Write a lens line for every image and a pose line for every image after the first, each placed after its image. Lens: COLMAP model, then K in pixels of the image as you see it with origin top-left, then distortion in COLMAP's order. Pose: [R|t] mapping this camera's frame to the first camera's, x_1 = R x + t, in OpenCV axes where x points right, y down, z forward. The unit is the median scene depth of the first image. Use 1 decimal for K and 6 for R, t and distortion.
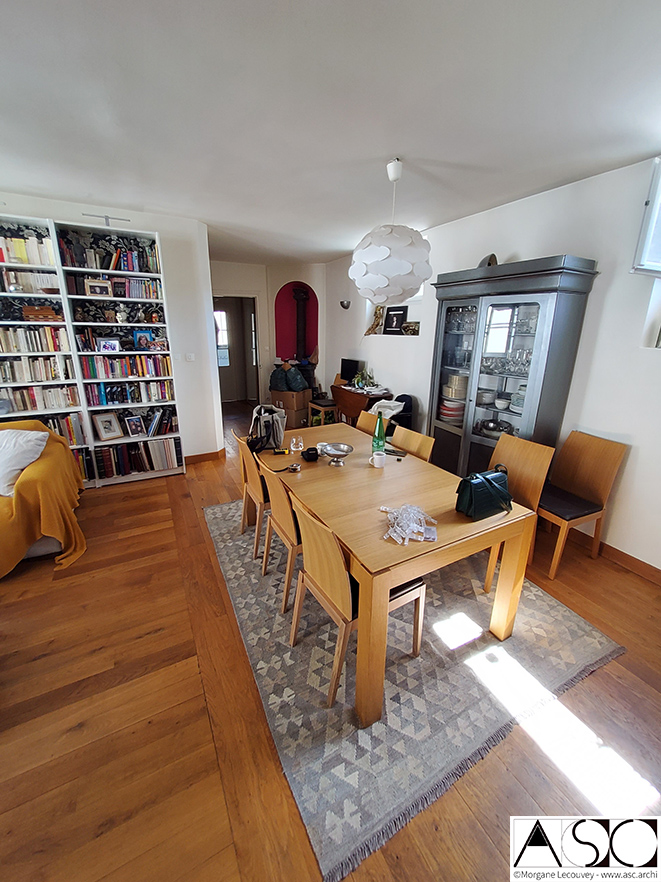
lens RADIAL K [[357.9, 0, 339.1], [0, 357.9, 438.3], [0, 0, 1]] dist [-0.004264, -0.000504]
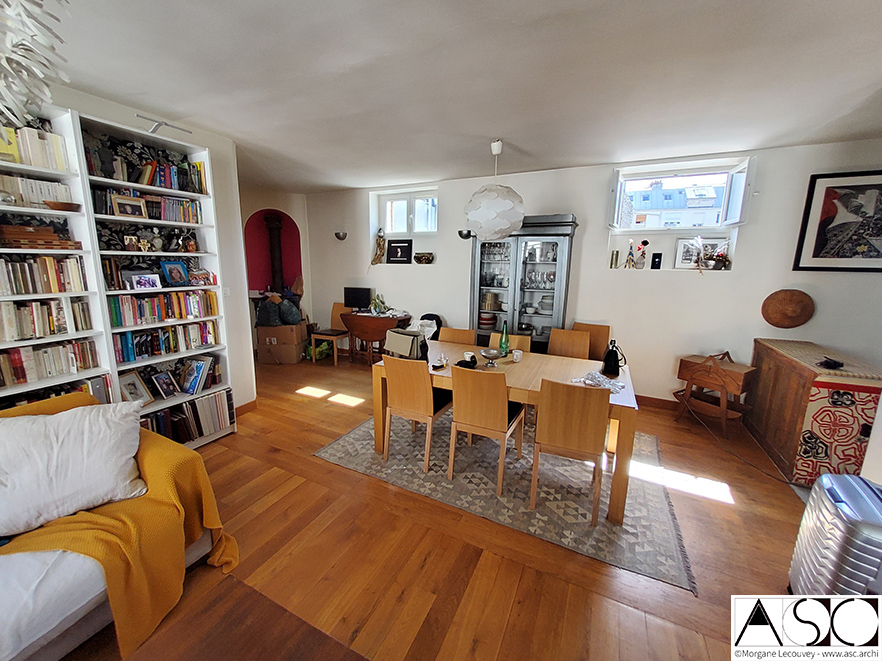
lens RADIAL K [[356.4, 0, 441.0], [0, 356.4, 330.5], [0, 0, 1]] dist [0.000905, -0.000235]
pose [[0.814154, -0.117164, 0.568706, -0.575302], [0.171463, 0.984265, -0.042687, -0.017193], [-0.554756, 0.132266, 0.821433, 0.046605]]
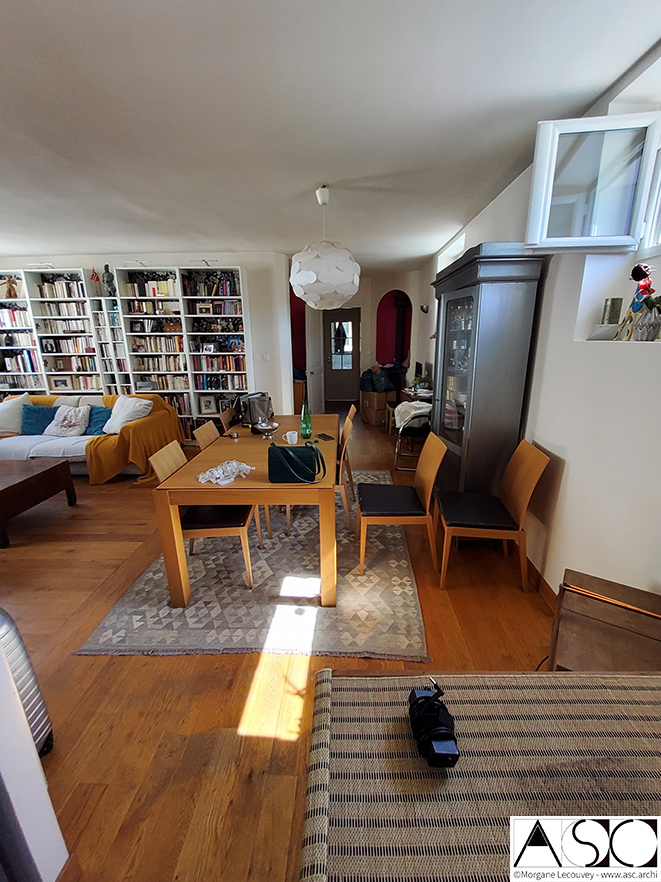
lens RADIAL K [[356.4, 0, 343.5], [0, 356.4, 439.3], [0, 0, 1]] dist [0.000905, -0.000235]
pose [[0.865439, 0.116723, -0.487228, 0.575484], [-0.128178, 0.991702, 0.009902, 0.021445], [0.484341, 0.053882, 0.873218, 0.024917]]
